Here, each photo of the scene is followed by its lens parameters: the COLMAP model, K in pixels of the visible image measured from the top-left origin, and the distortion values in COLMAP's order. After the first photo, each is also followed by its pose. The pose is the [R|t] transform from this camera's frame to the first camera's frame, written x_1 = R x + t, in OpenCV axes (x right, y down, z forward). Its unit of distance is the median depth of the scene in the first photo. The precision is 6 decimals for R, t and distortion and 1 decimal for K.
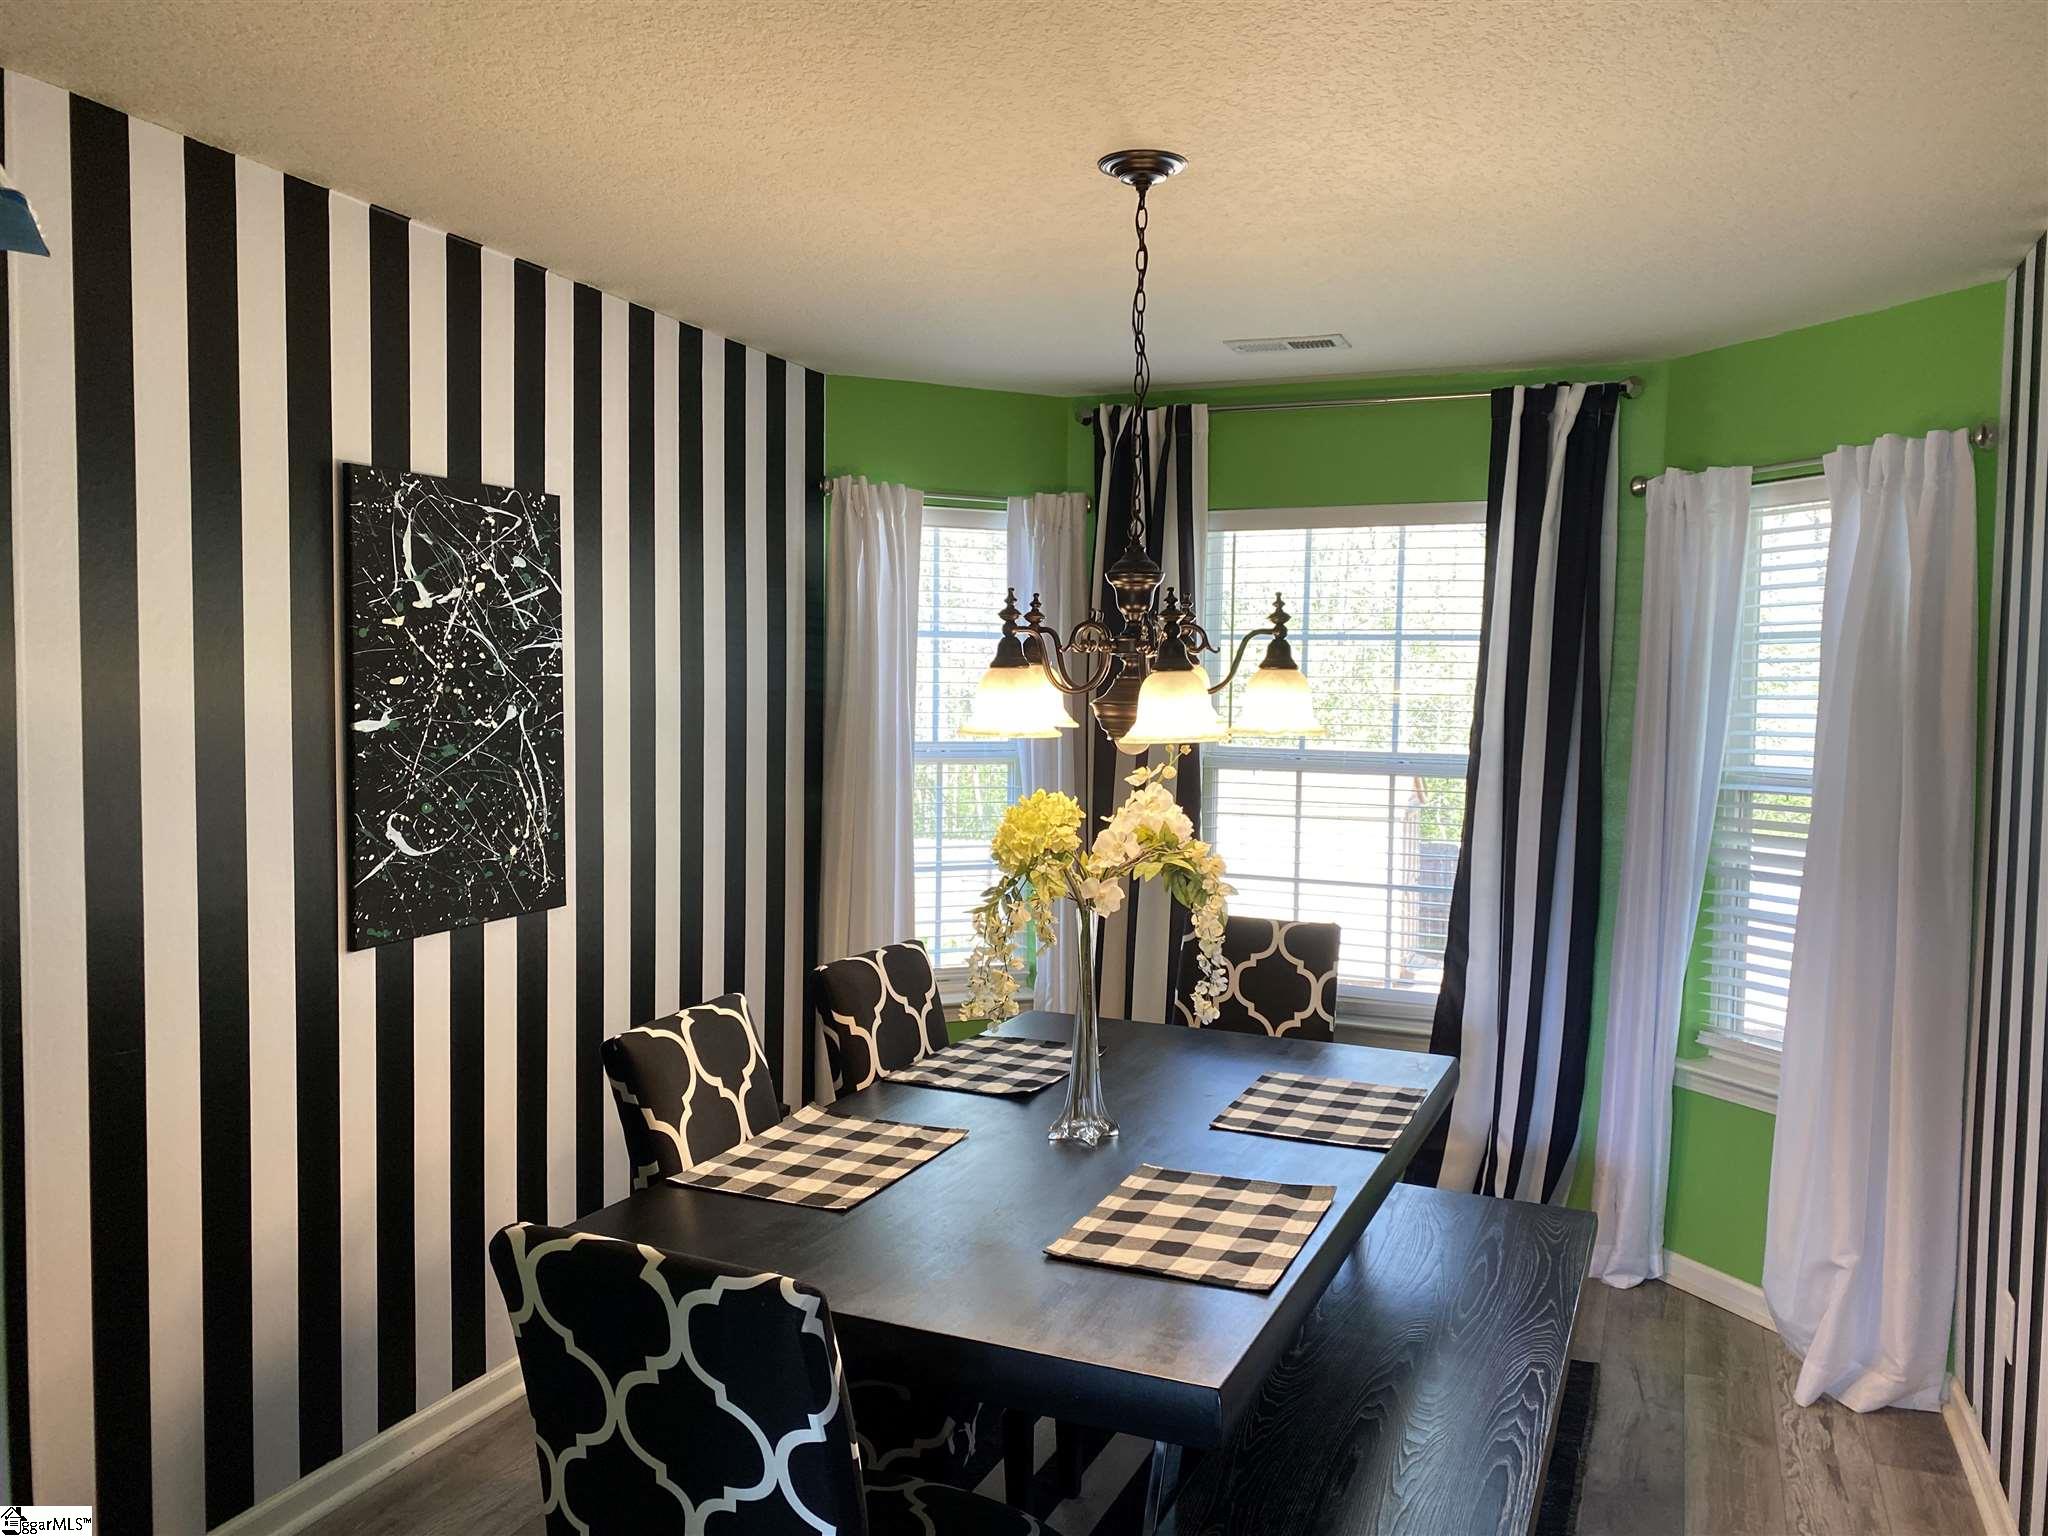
lens RADIAL K [[1553.0, 0, 1024.0], [0, 1553.0, 768.0], [0, 0, 1]] dist [0.003816, 0.002926]
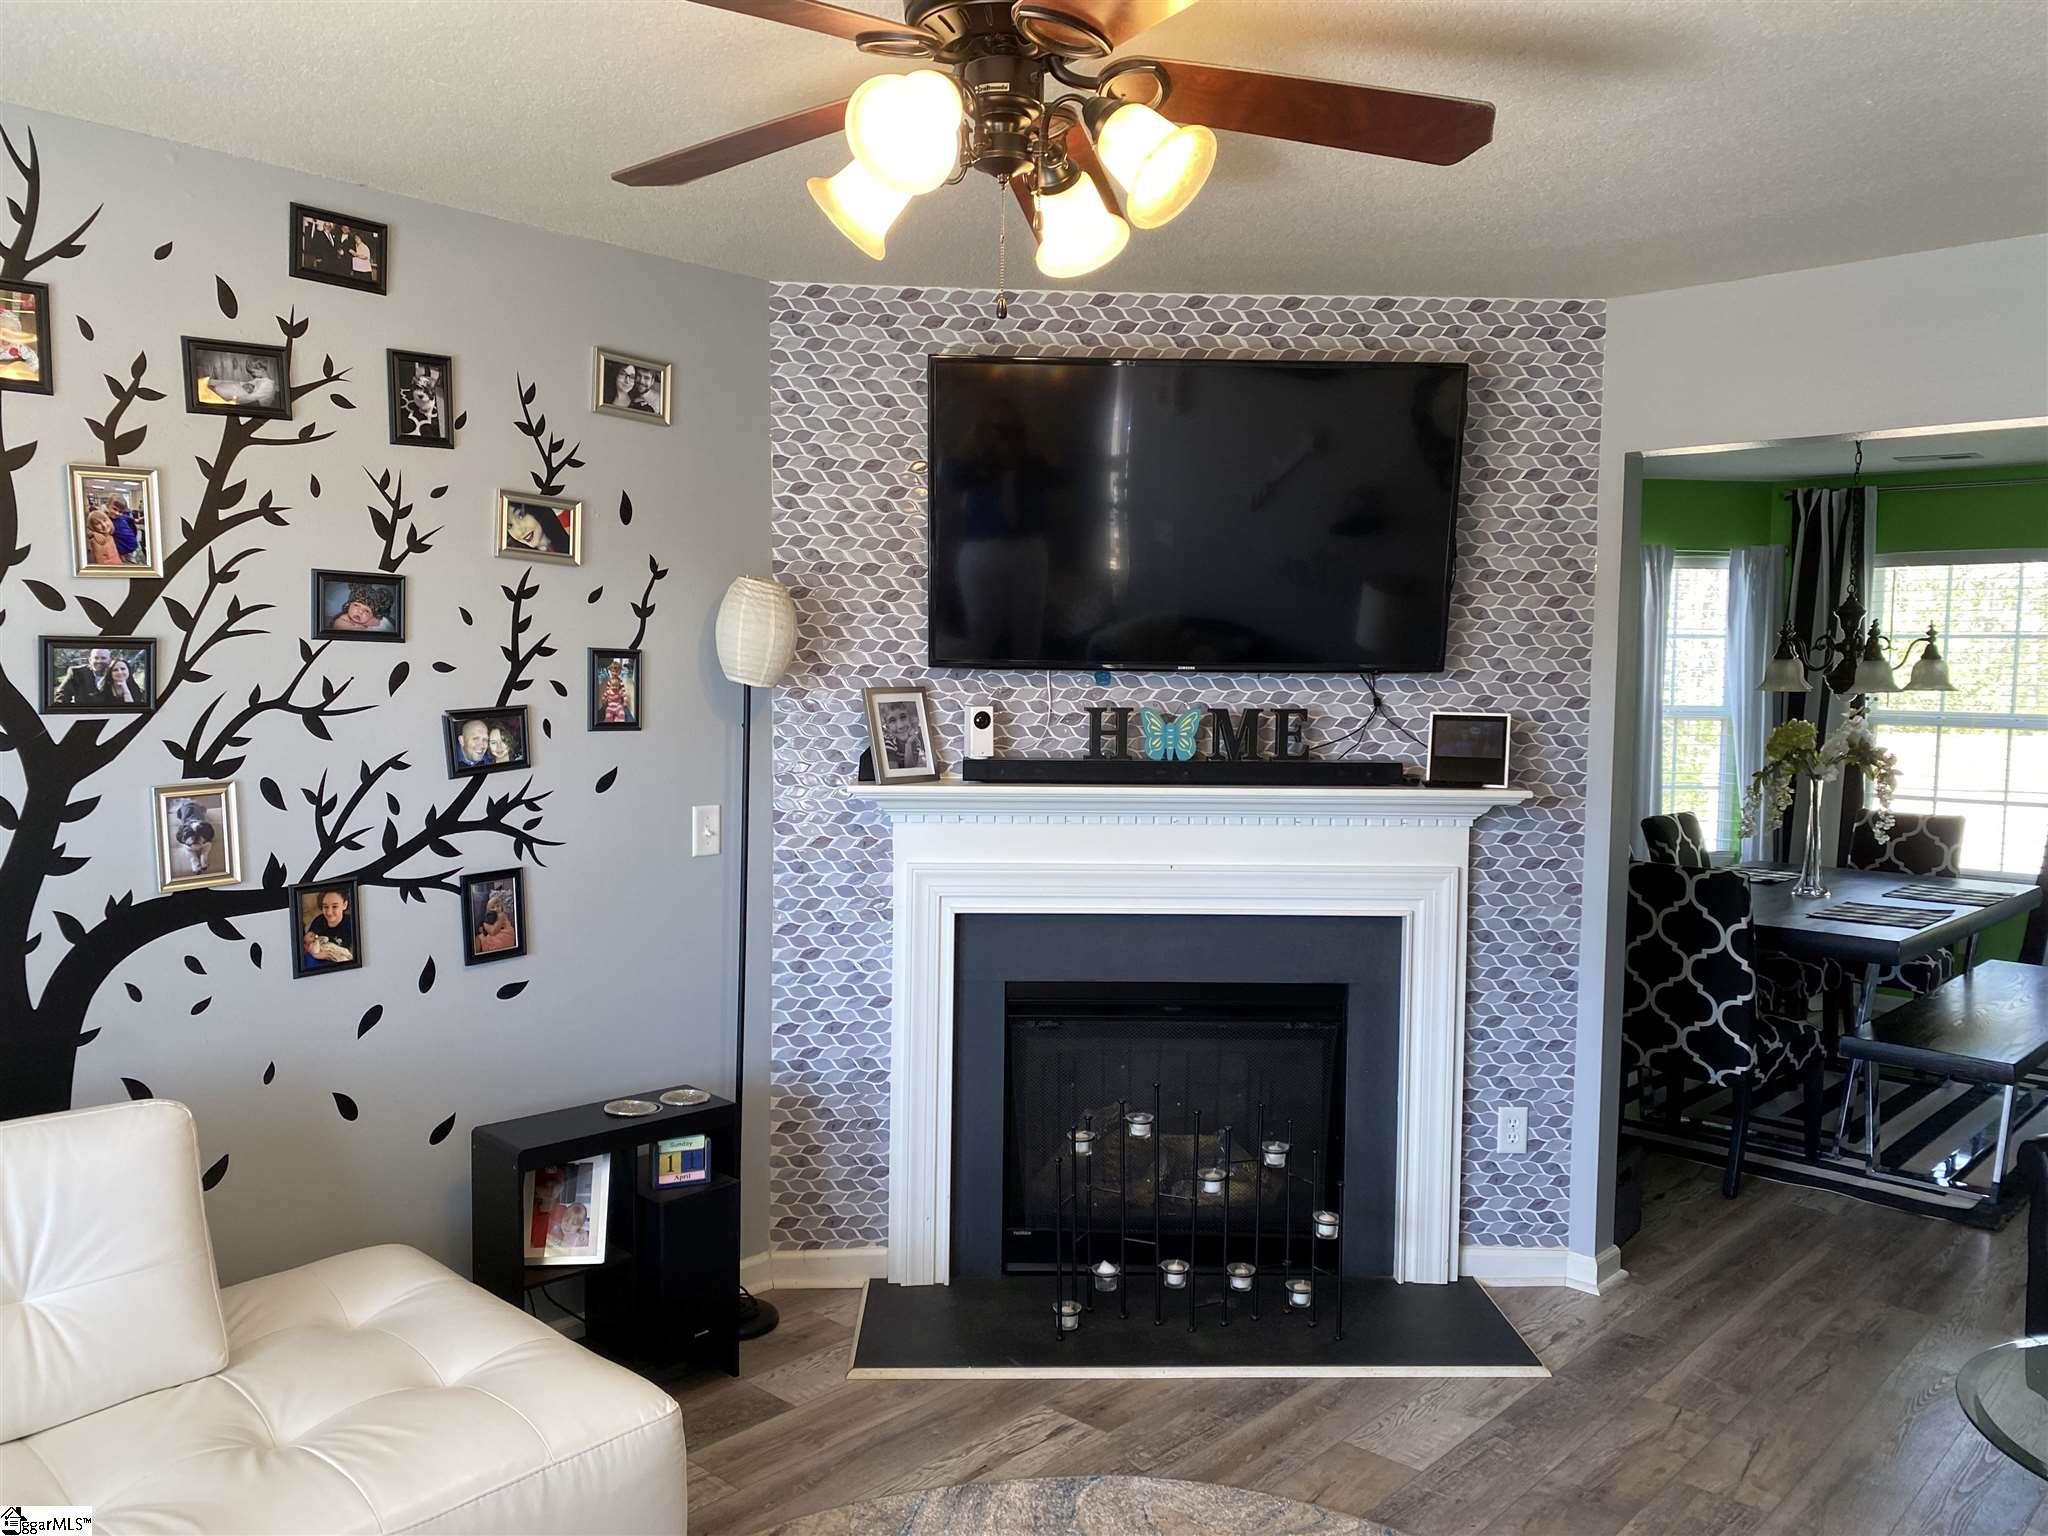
lens RADIAL K [[1553.0, 0, 1024.0], [0, 1553.0, 768.0], [0, 0, 1]] dist [0.003816, 0.002926]
pose [[0.937489, 0.022039, -0.347315, -0.147596], [-0.019586, 0.999752, 0.010572, 0.049775], [0.347462, -0.003108, 0.937689, -0.821245]]
